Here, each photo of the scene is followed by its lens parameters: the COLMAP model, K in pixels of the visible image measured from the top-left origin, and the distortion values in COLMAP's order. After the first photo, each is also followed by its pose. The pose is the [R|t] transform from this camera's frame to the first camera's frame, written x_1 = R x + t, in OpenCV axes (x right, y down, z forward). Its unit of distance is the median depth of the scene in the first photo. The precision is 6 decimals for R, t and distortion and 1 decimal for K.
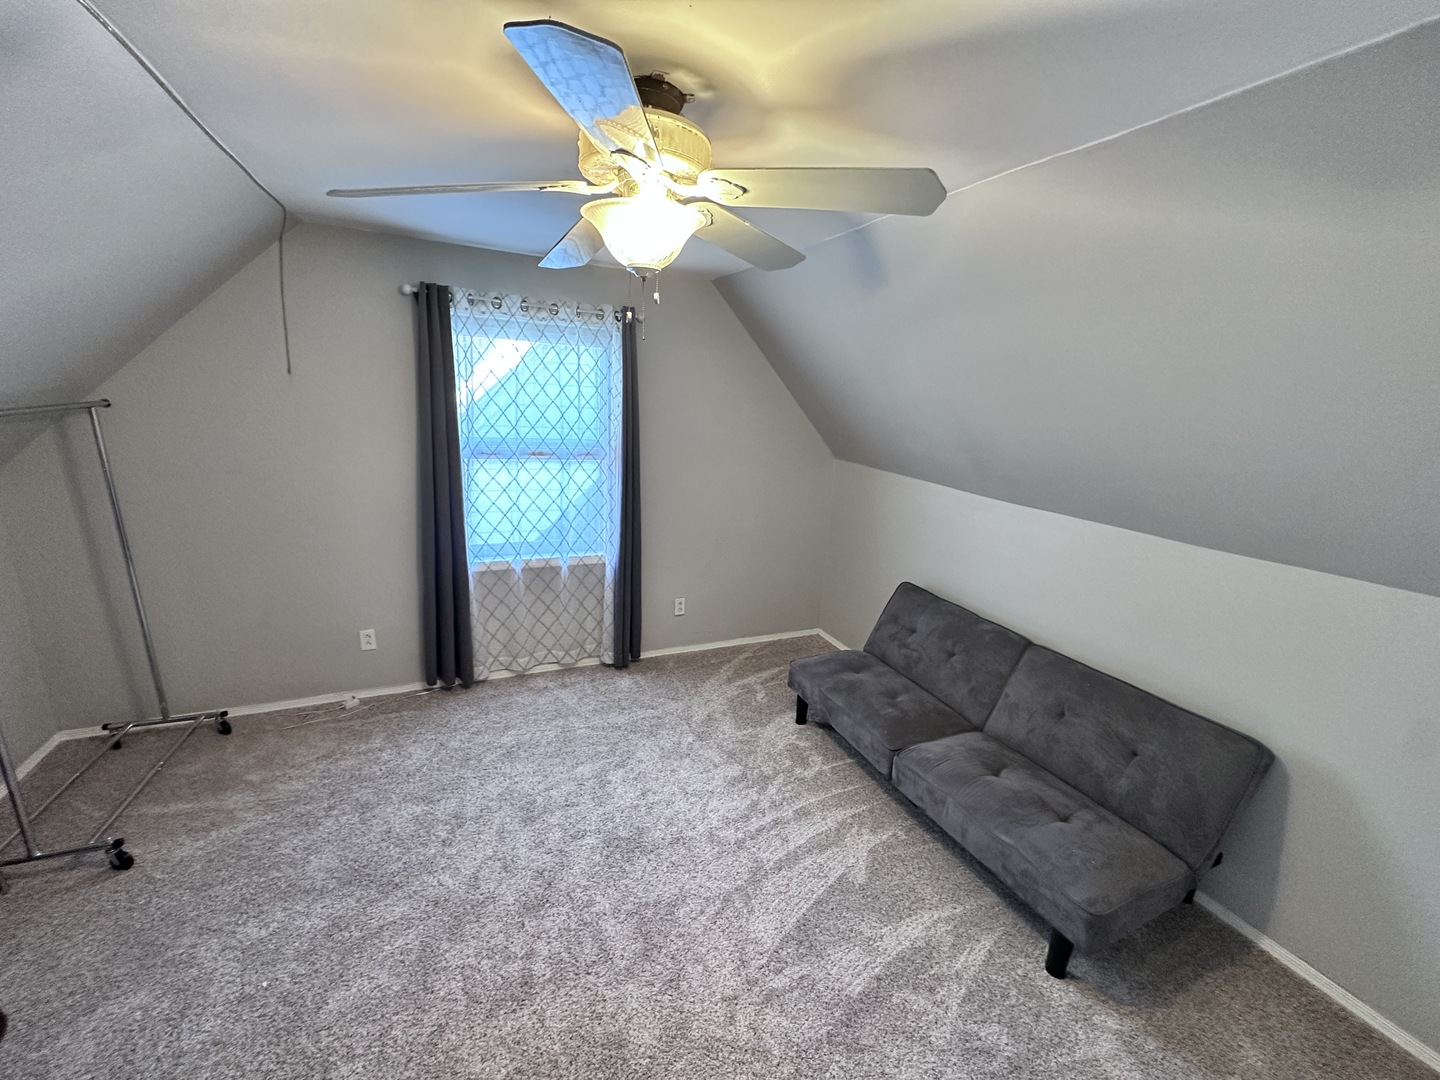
lens RADIAL K [[577.5, 0, 716.9], [0, 577.5, 545.0], [0, 0, 1]] dist [-0.003435, 0.000992]
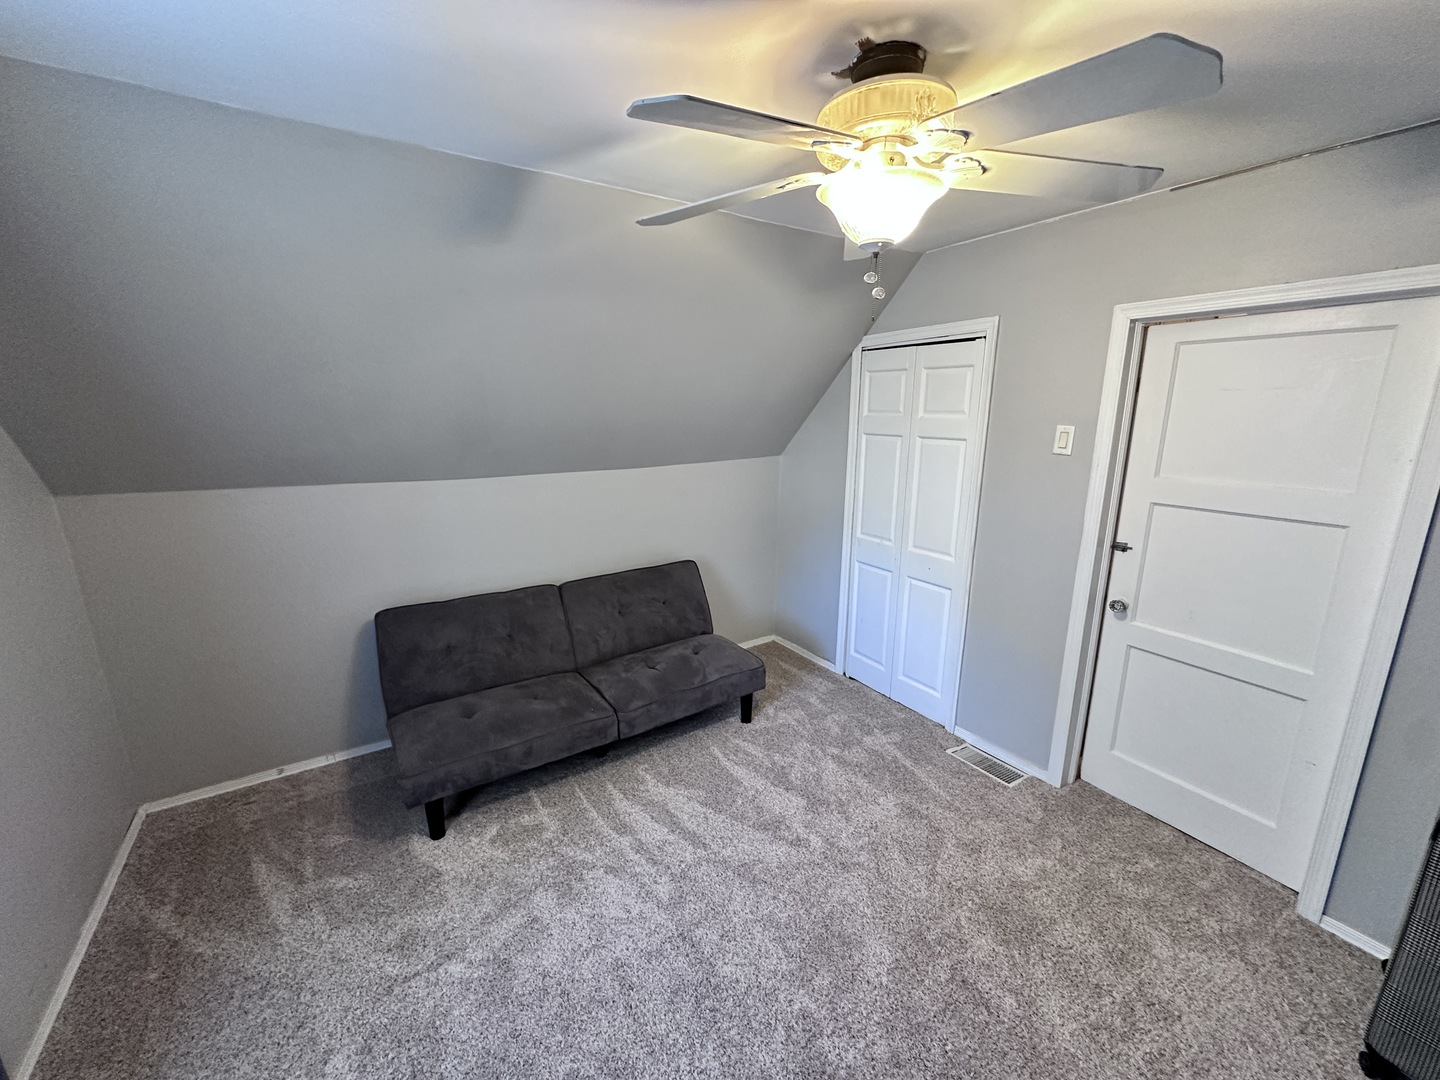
lens RADIAL K [[577.5, 0, 716.8], [0, 577.5, 536.5], [0, 0, 1]] dist [-0.003435, 0.000992]
pose [[-0.162001, -0.282525, 0.945481, -0.684594], [0.243782, 0.916981, 0.315779, -0.247219], [-0.956204, 0.281648, -0.079677, 0.878754]]
